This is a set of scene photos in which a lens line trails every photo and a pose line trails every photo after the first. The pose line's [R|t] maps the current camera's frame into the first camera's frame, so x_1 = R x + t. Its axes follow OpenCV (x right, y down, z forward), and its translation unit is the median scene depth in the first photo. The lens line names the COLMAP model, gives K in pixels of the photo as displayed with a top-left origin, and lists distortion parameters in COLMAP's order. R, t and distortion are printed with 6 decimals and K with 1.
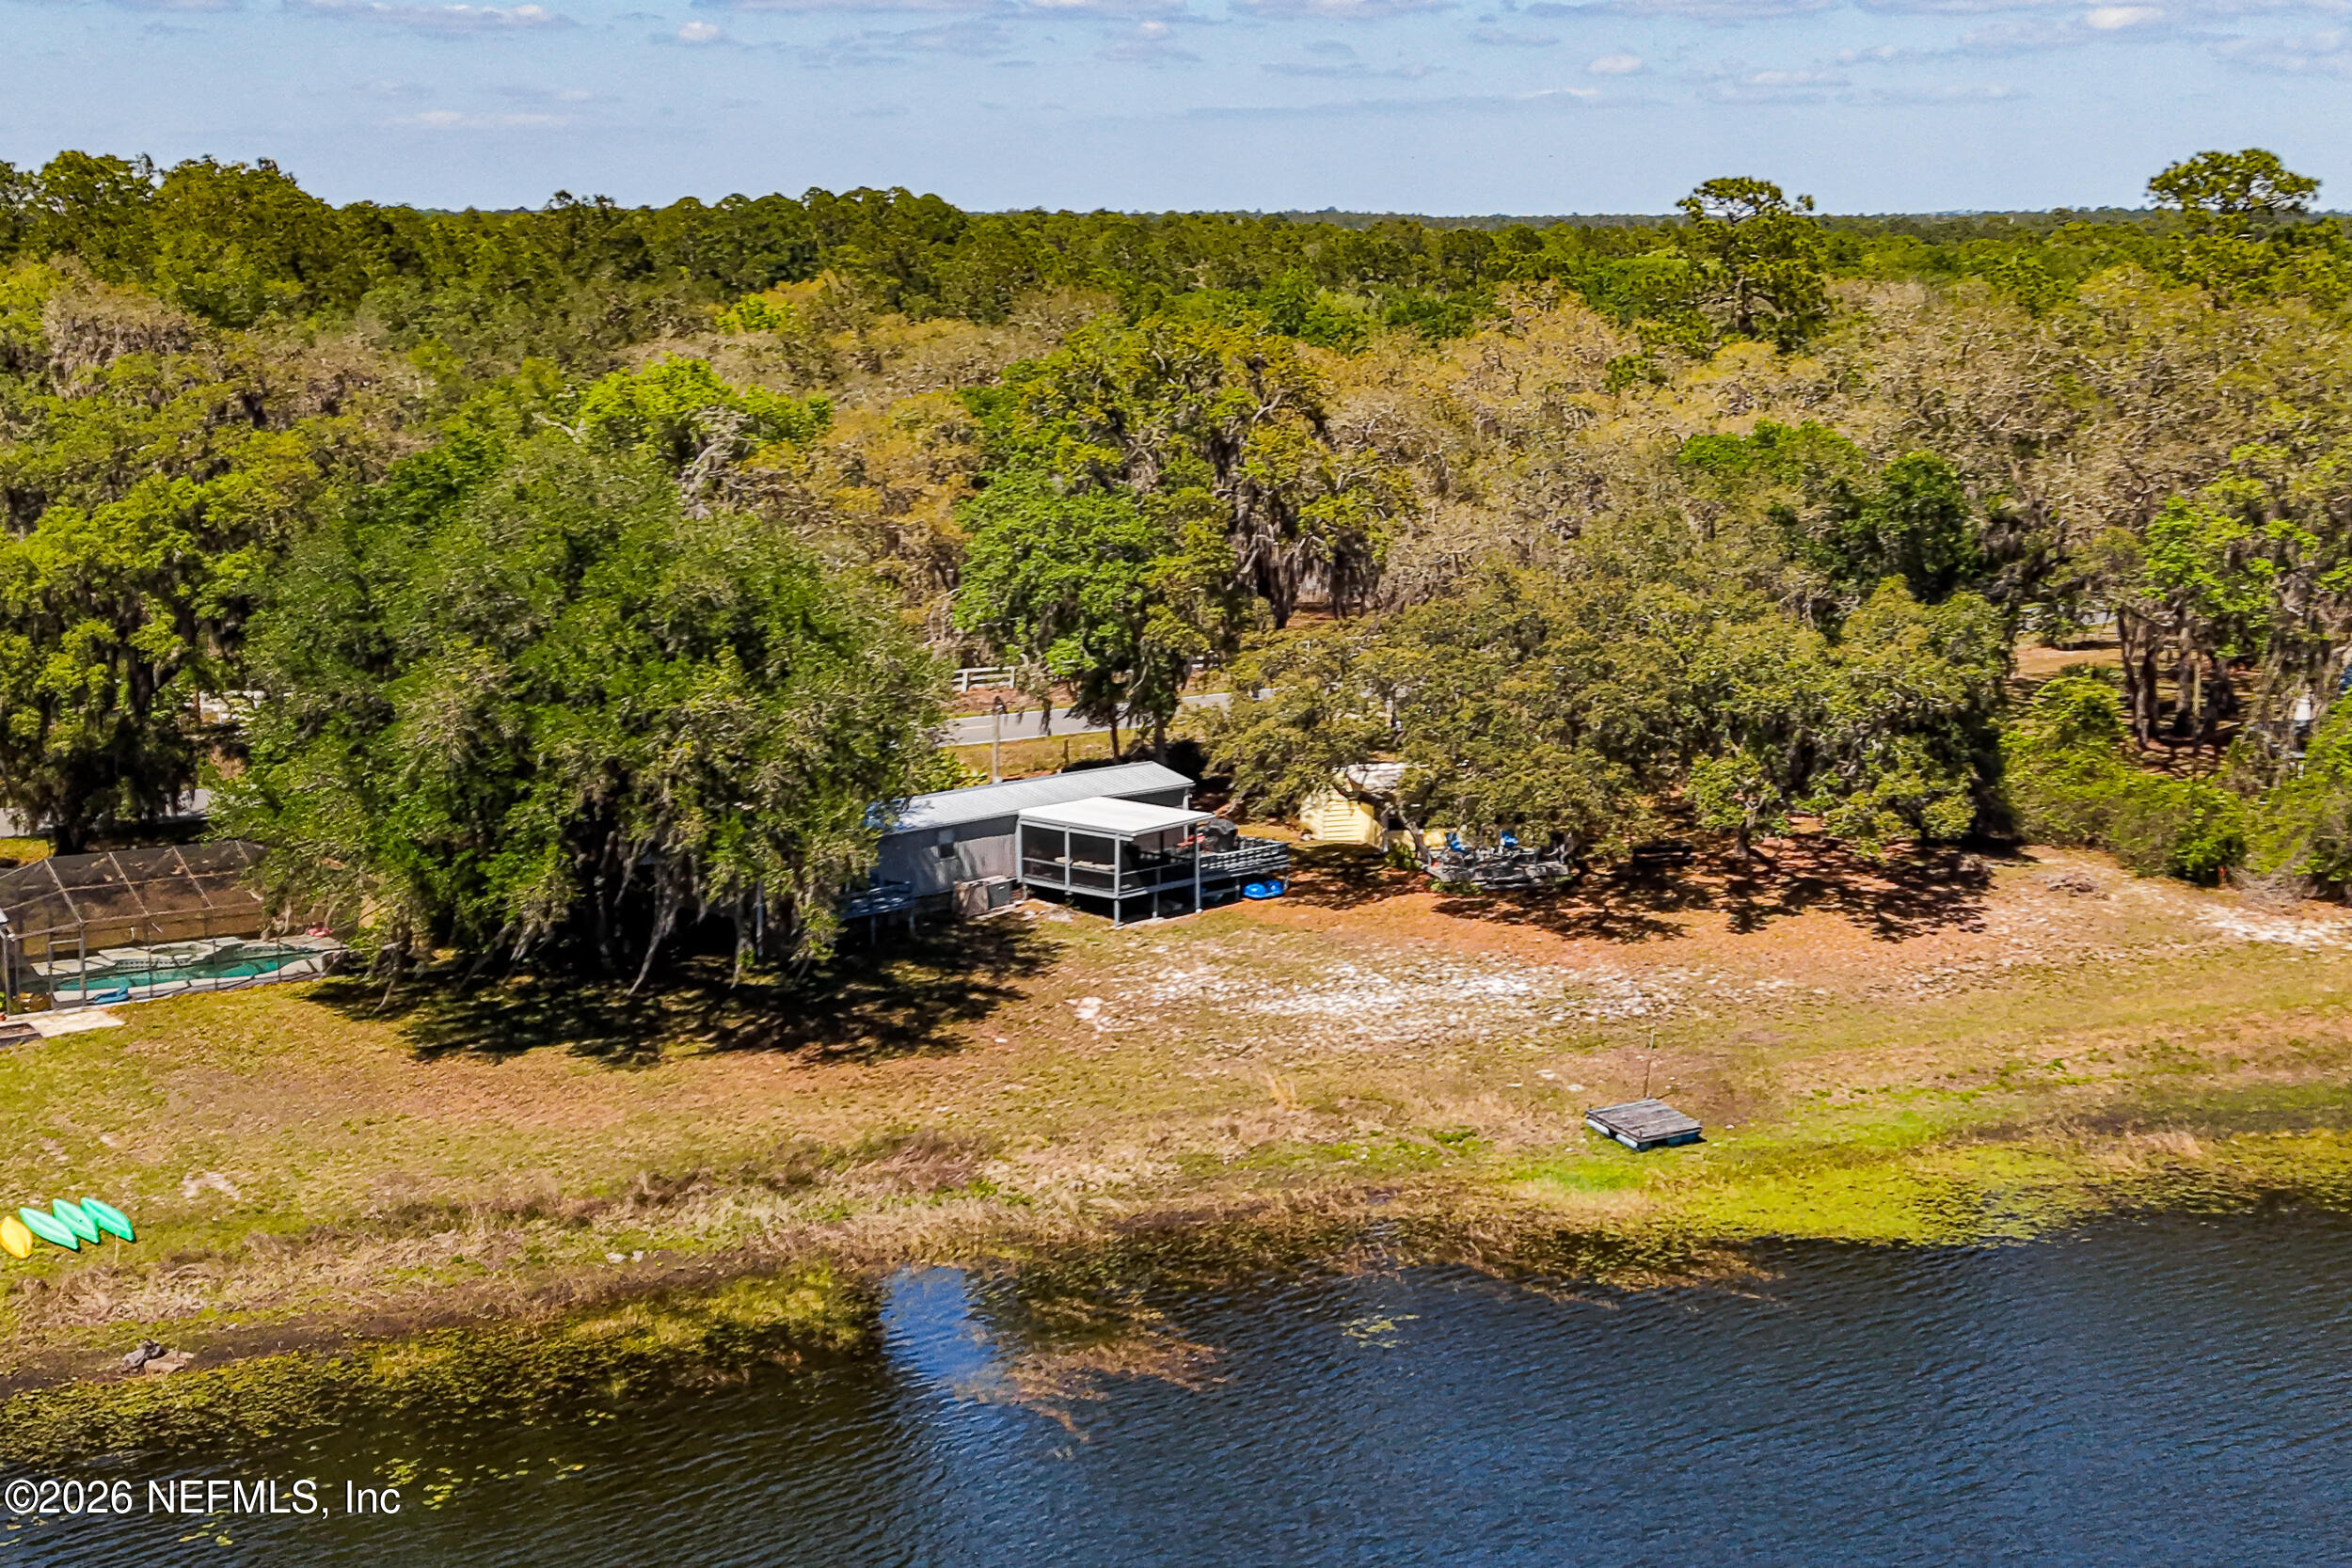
lens RADIAL K [[3674.3, 0, 1262.3], [0, 3674.3, 840.9], [0, 0, 1]] dist [0.223367, -0.146575]
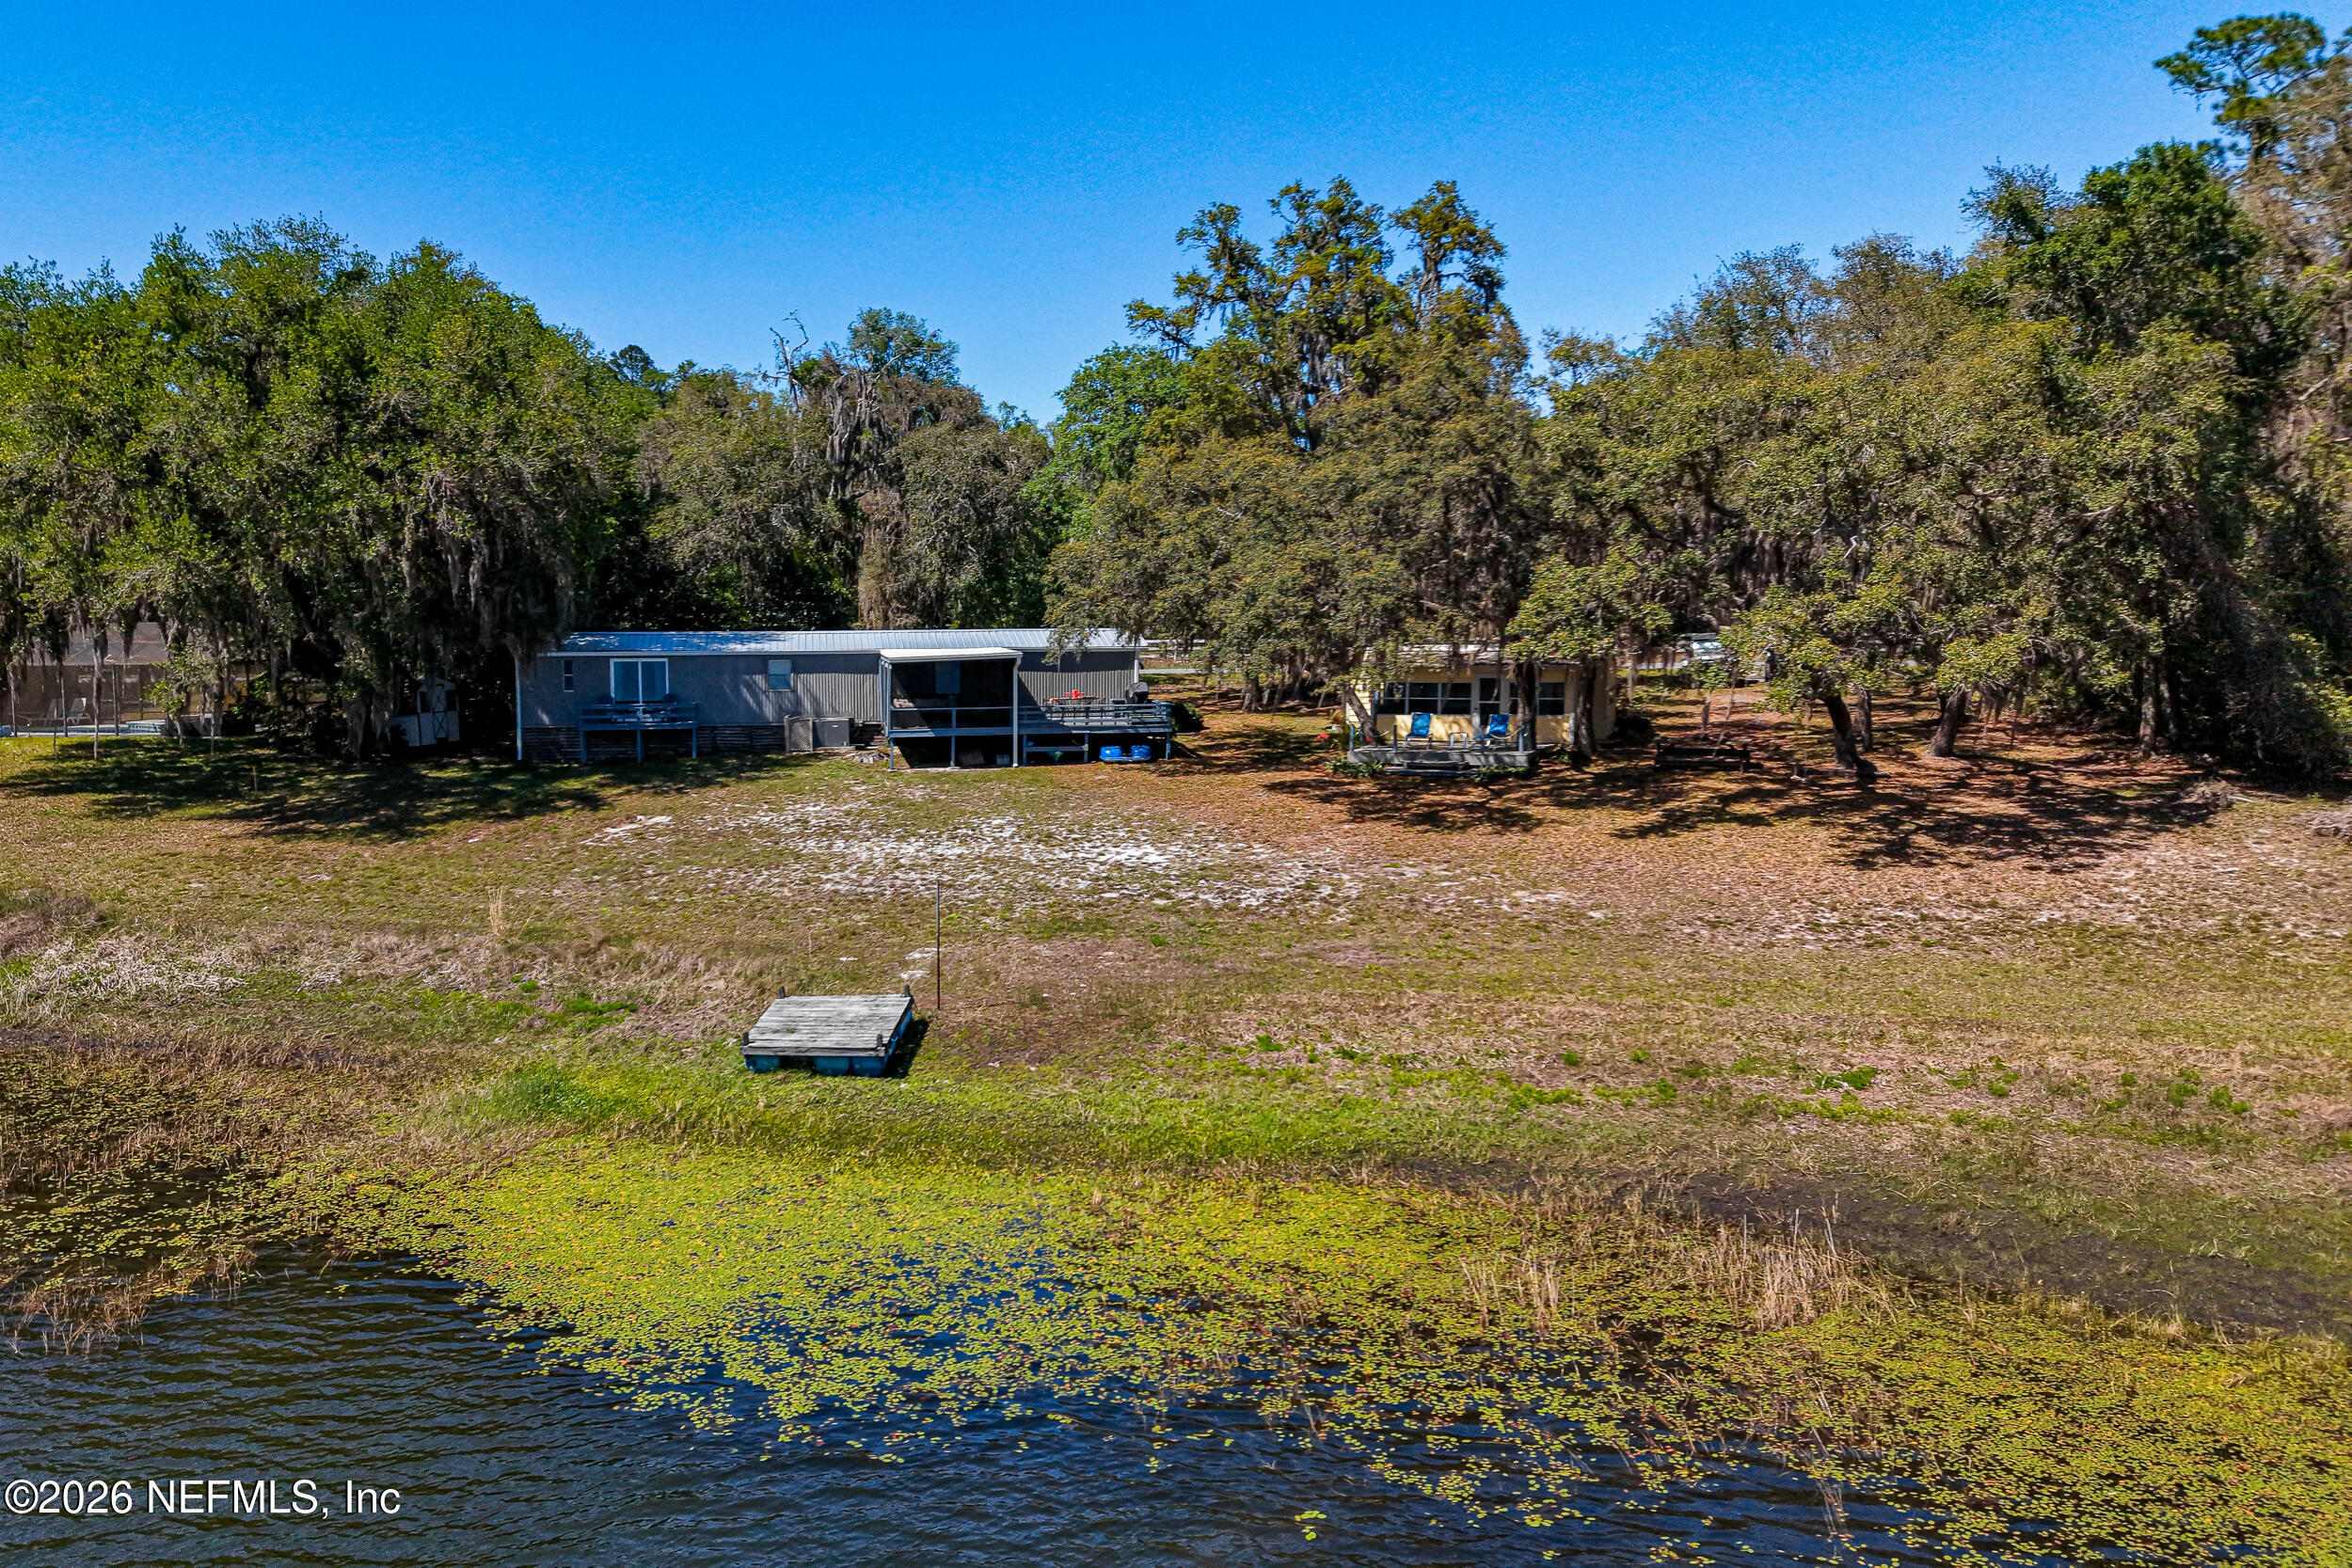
lens RADIAL K [[1832.5, 0, 954.3], [0, 1832.5, 795.5], [0, 0, 1]] dist [0.063354, -0.066091]
pose [[0.735559, 0.060573, -0.674747, 0.266934], [-0.103344, 0.994371, -0.023391, 0.038108], [0.669532, 0.086937, 0.737678, 0.684801]]
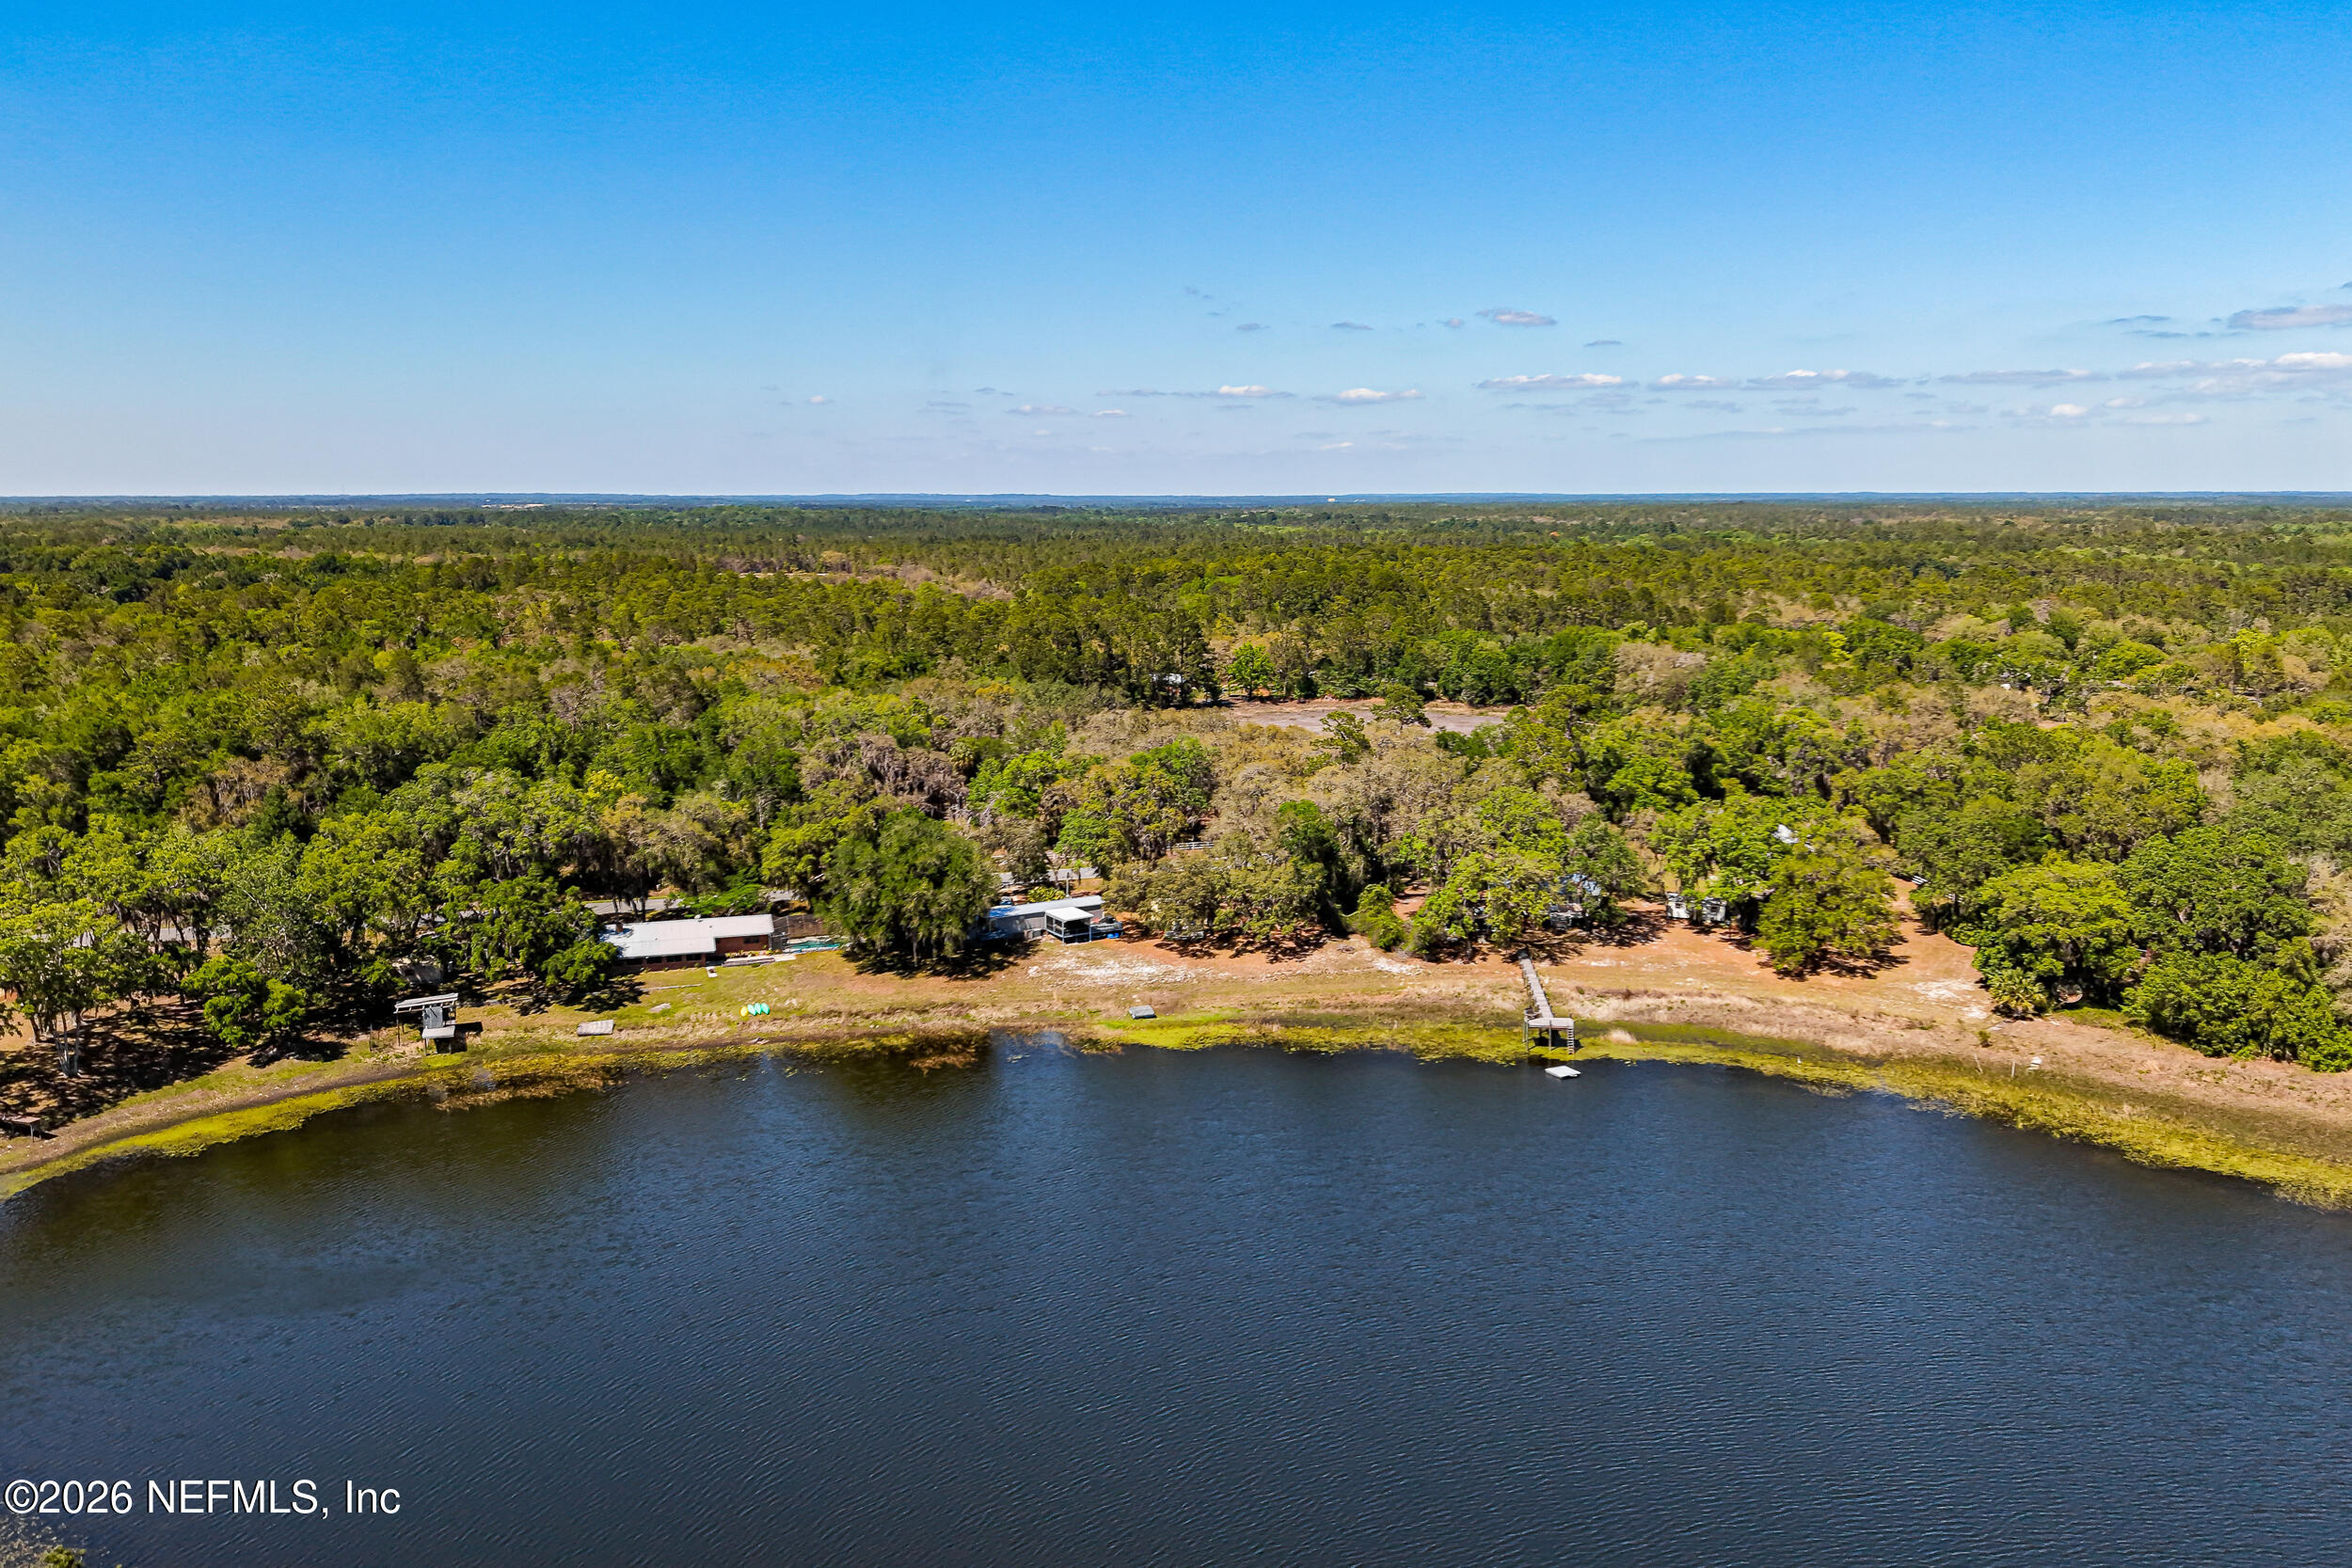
lens RADIAL K [[1806.0, 0, 1137.0], [0, 1806.0, 809.0], [0, 0, 1]] dist [0.193653, -0.505531]
pose [[0.951377, 0.045390, -0.304666, 0.577365], [-0.044305, 0.998963, 0.010478, -0.135339], [0.304825, 0.003530, 0.952402, -0.708654]]
